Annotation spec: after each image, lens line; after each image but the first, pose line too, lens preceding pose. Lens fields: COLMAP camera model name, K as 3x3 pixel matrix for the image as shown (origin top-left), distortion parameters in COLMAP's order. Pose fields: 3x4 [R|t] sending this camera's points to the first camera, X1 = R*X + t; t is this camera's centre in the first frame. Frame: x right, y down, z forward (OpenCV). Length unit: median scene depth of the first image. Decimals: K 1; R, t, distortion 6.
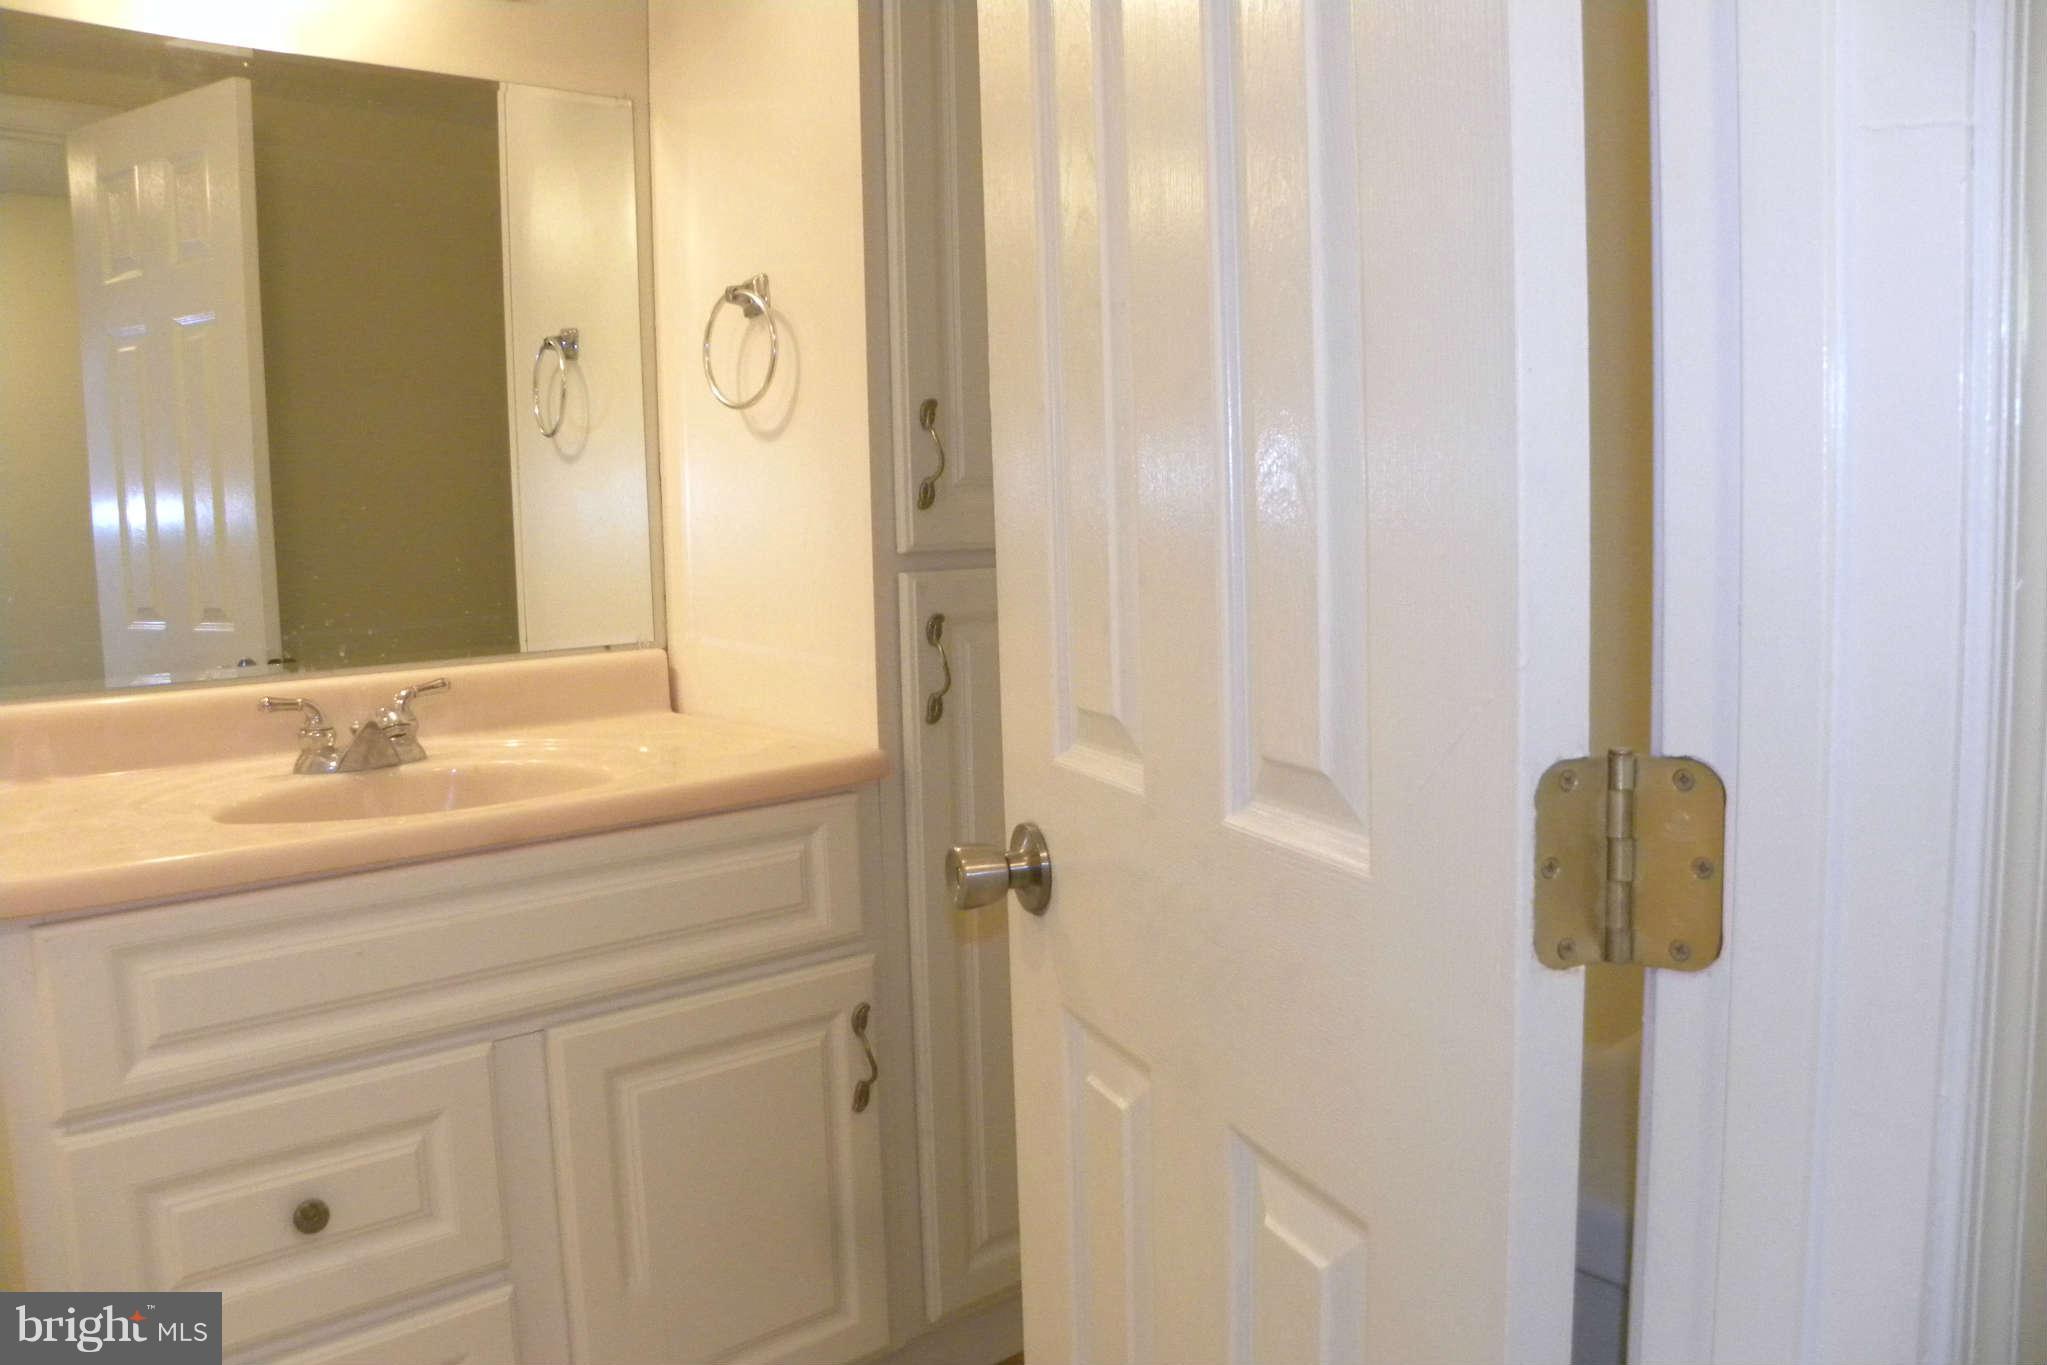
lens RADIAL K [[1564.3, 0, 1023.5], [0, 1564.3, 682.5], [0, 0, 1]] dist [-0.116822, 0.012935]
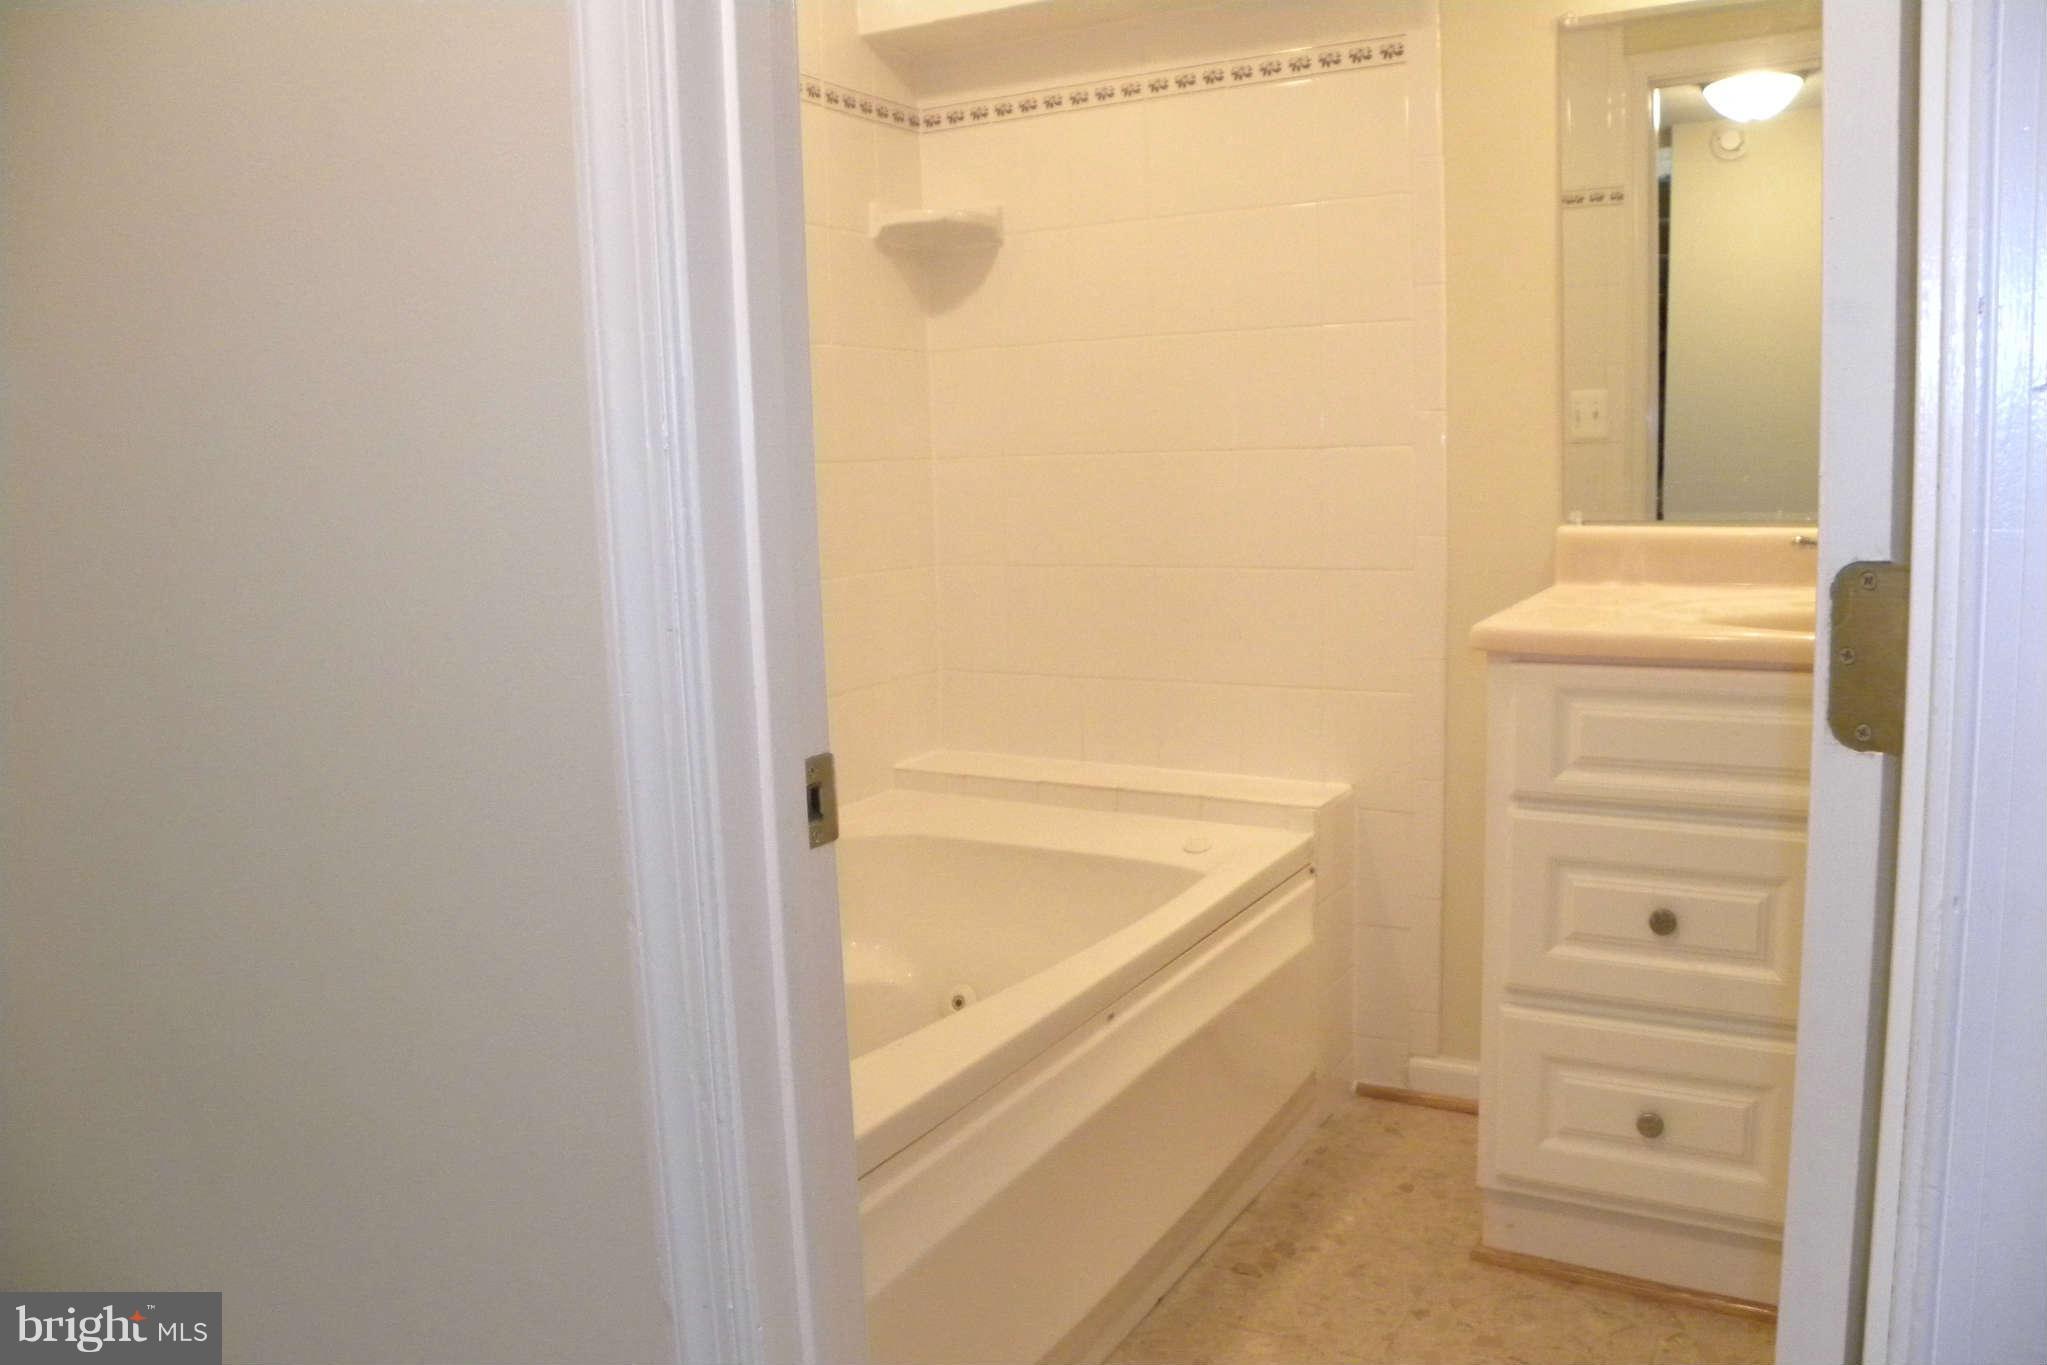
lens RADIAL K [[1564.3, 0, 1023.5], [0, 1564.3, 682.5], [0, 0, 1]] dist [-0.116822, 0.012935]
pose [[0.325431, 0.150349, -0.933536, 0.552477], [-0.079755, 0.988124, 0.131338, 0.019462], [0.942196, 0.031713, 0.333557, 0.026740]]
